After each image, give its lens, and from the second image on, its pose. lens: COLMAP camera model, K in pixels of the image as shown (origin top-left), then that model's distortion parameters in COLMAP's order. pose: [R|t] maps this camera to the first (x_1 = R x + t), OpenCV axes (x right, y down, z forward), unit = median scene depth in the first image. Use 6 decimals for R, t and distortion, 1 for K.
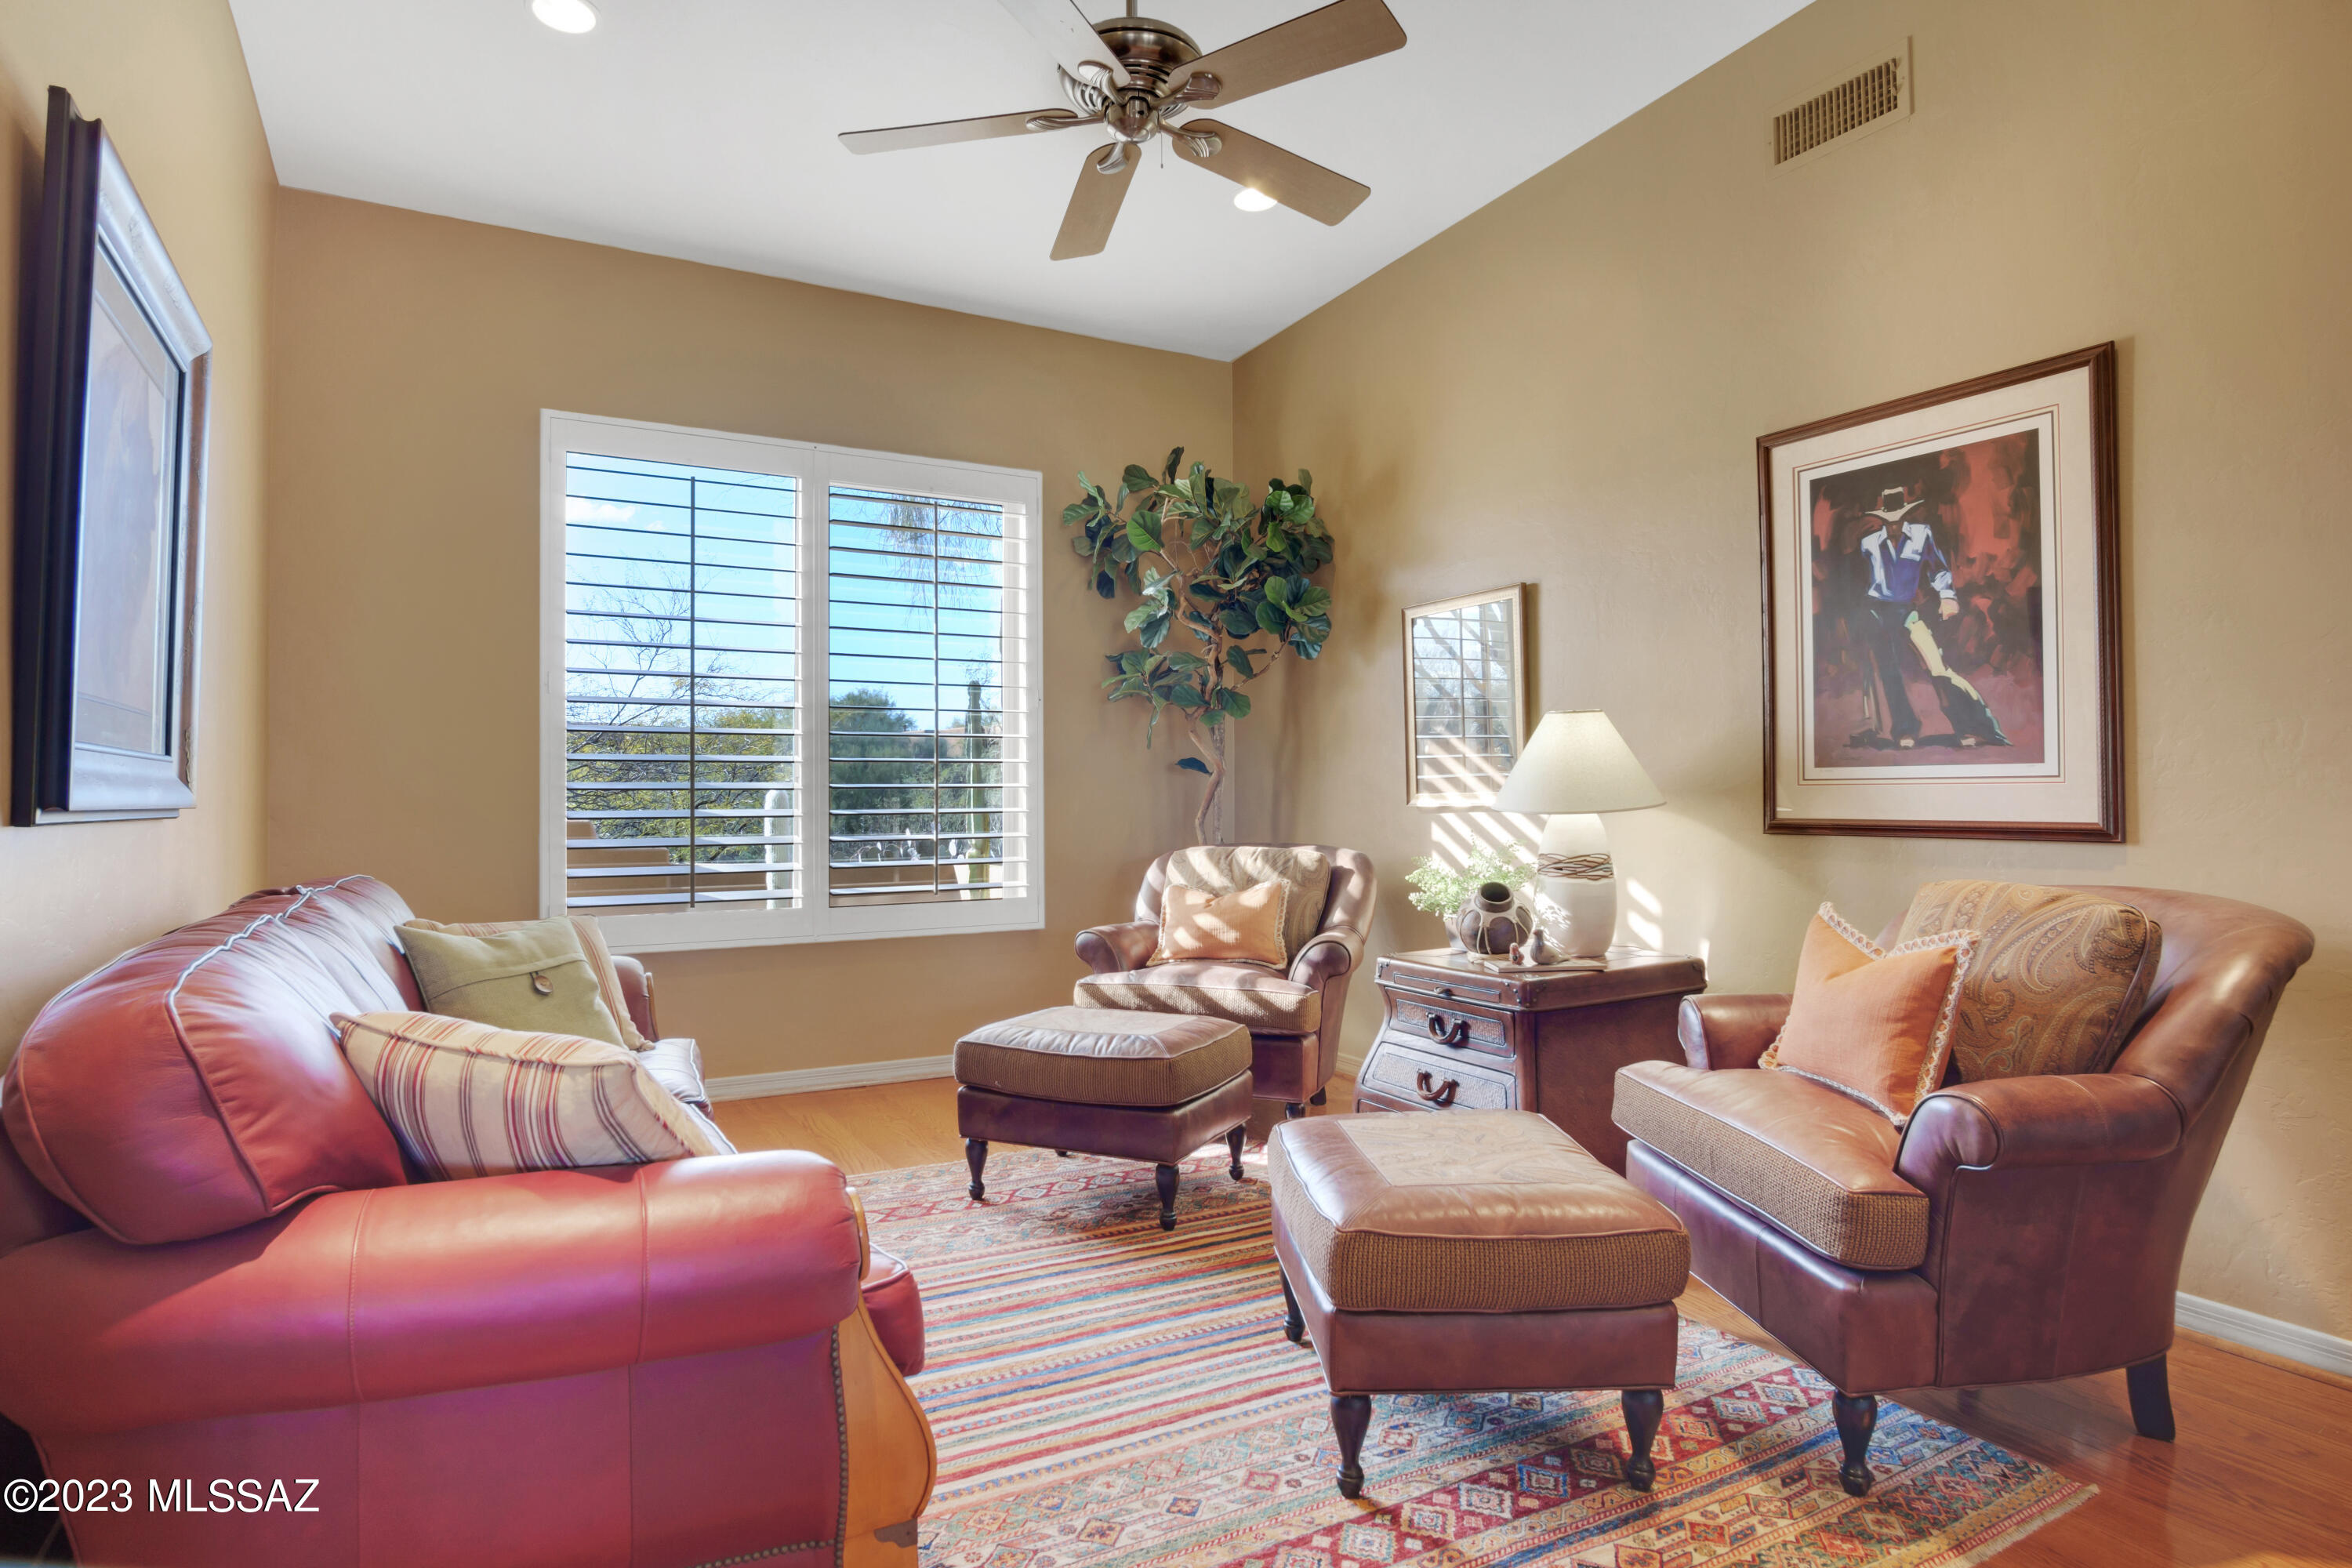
lens RADIAL K [[1297.6, 0, 1170.4], [0, 1297.6, 776.4], [0, 0, 1]] dist [0.000932, -0.000300]
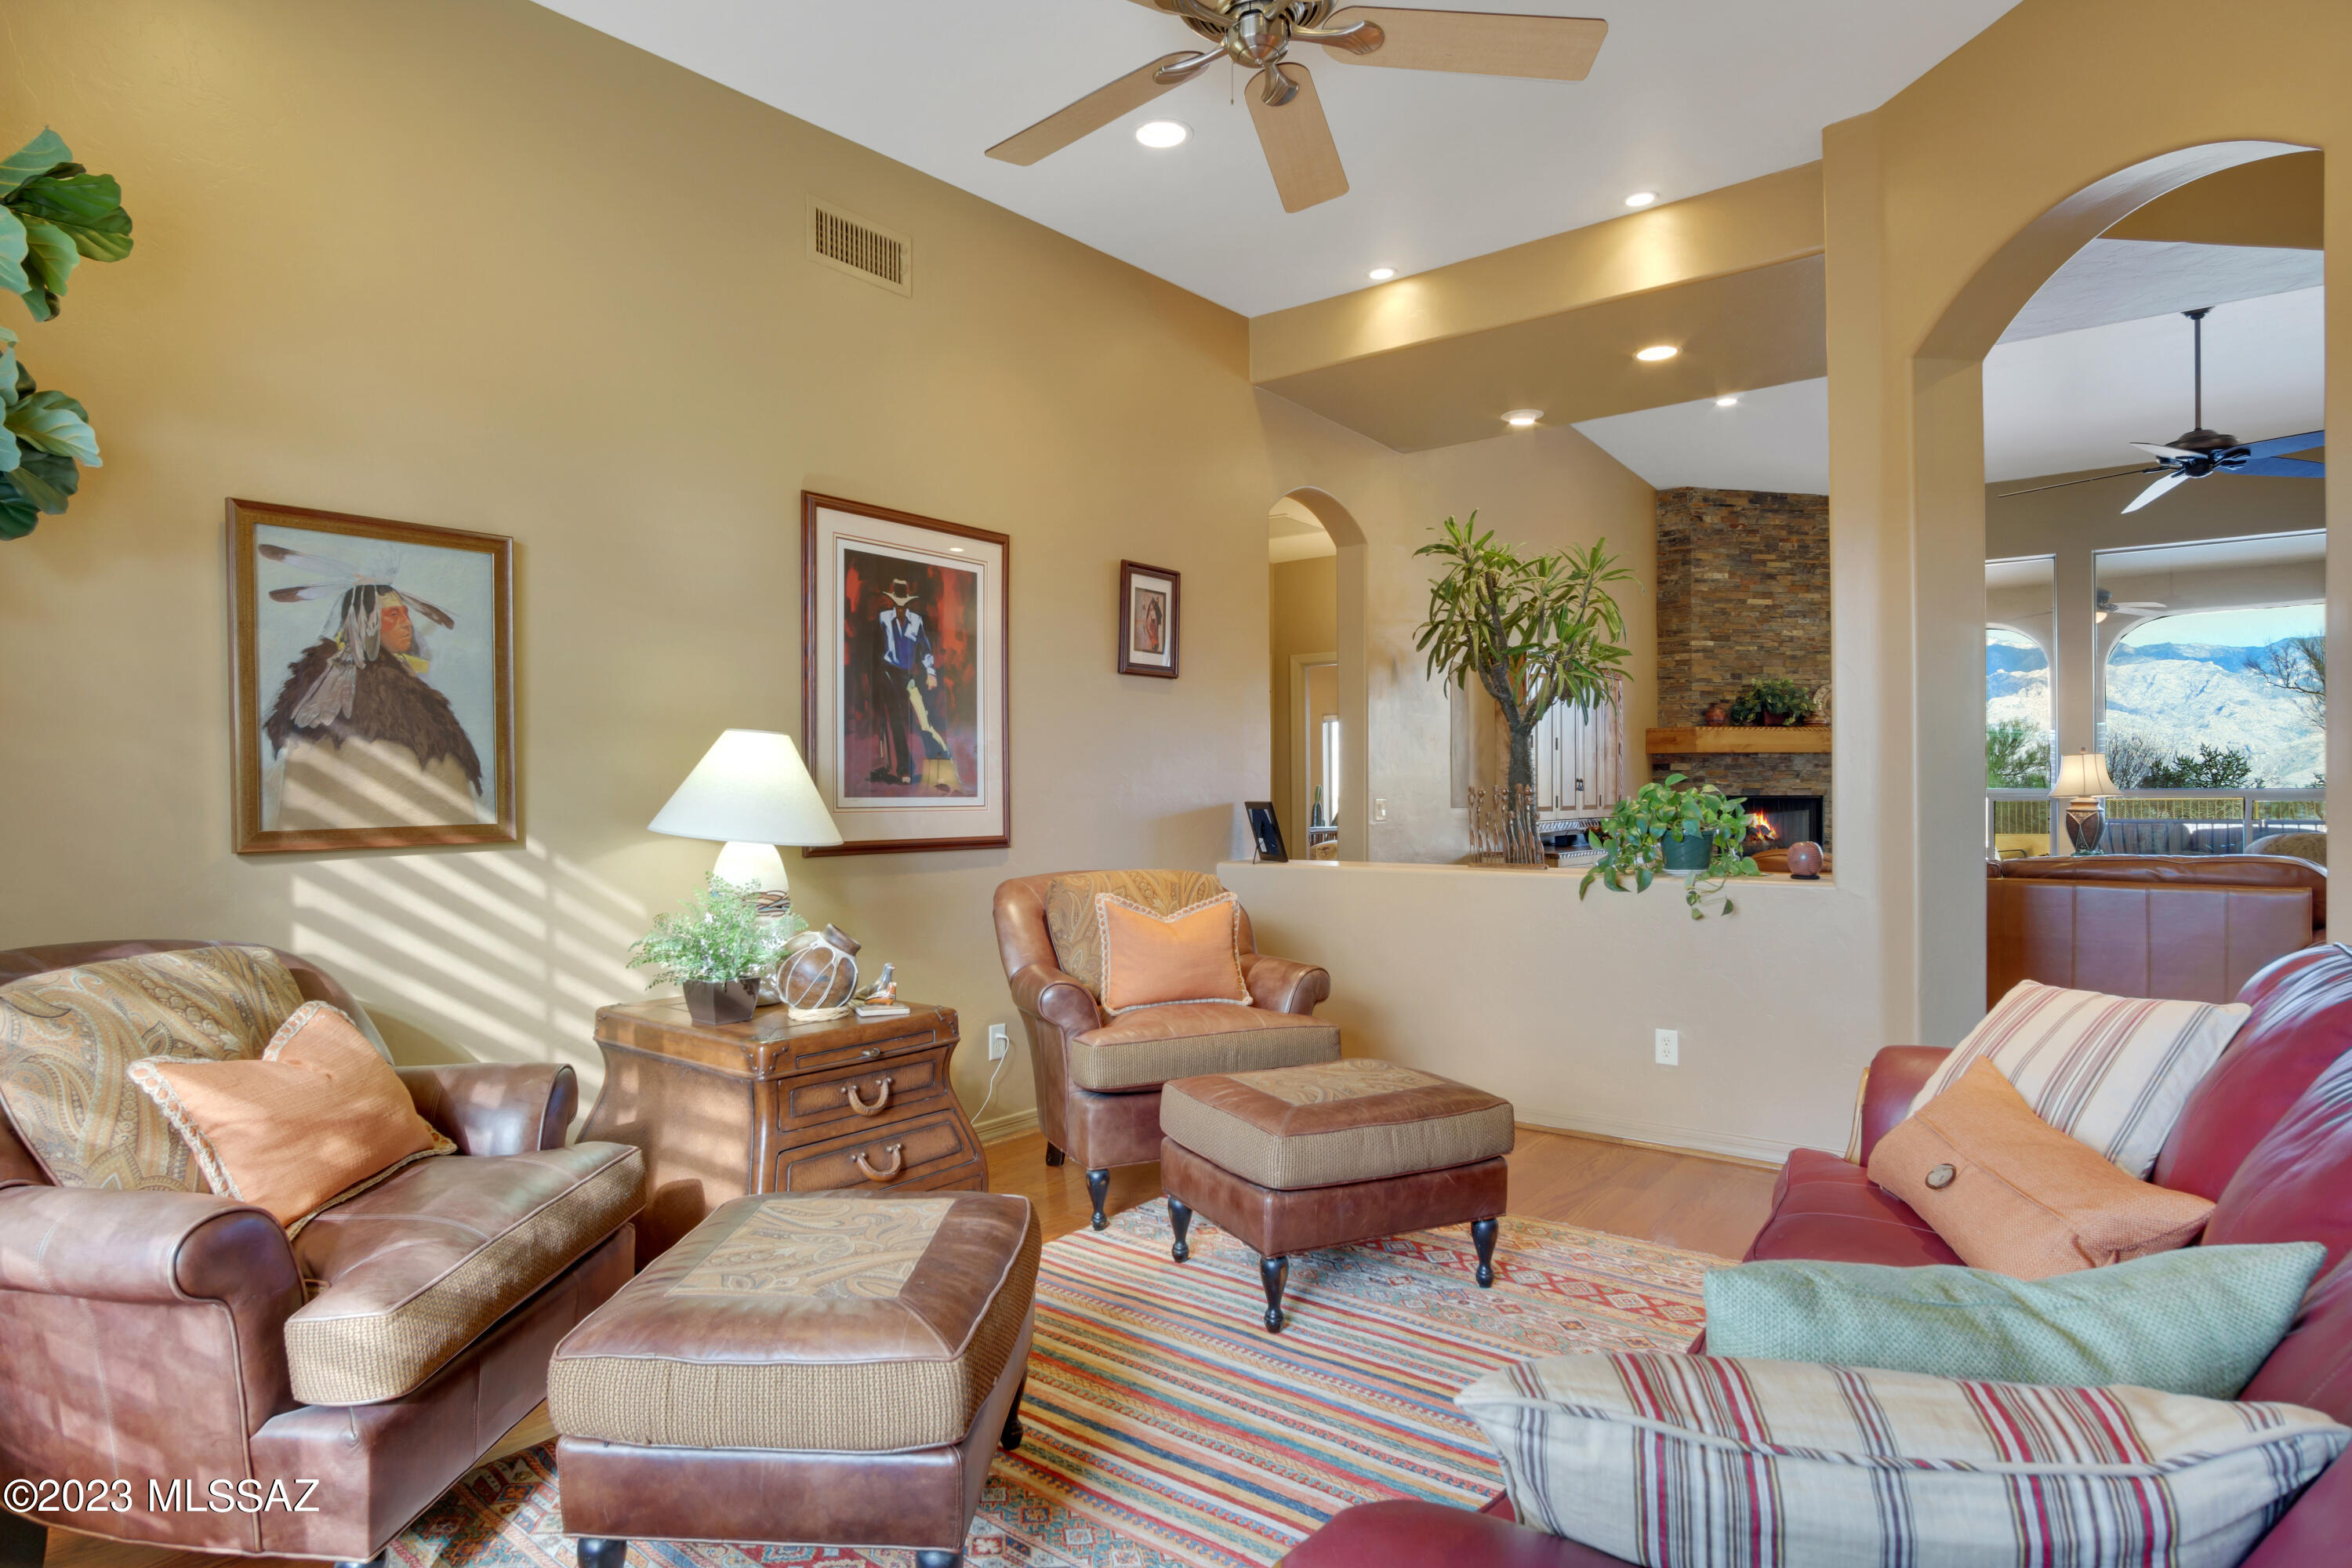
lens RADIAL K [[1297.6, 0, 1171.0], [0, 1297.6, 791.9], [0, 0, 1]] dist [0.000932, -0.000300]
pose [[-0.389912, 0.006252, 0.920831, -0.729229], [-0.005306, 0.999945, -0.009036, -0.003354], [-0.920837, -0.008409, -0.389857, 1.266982]]
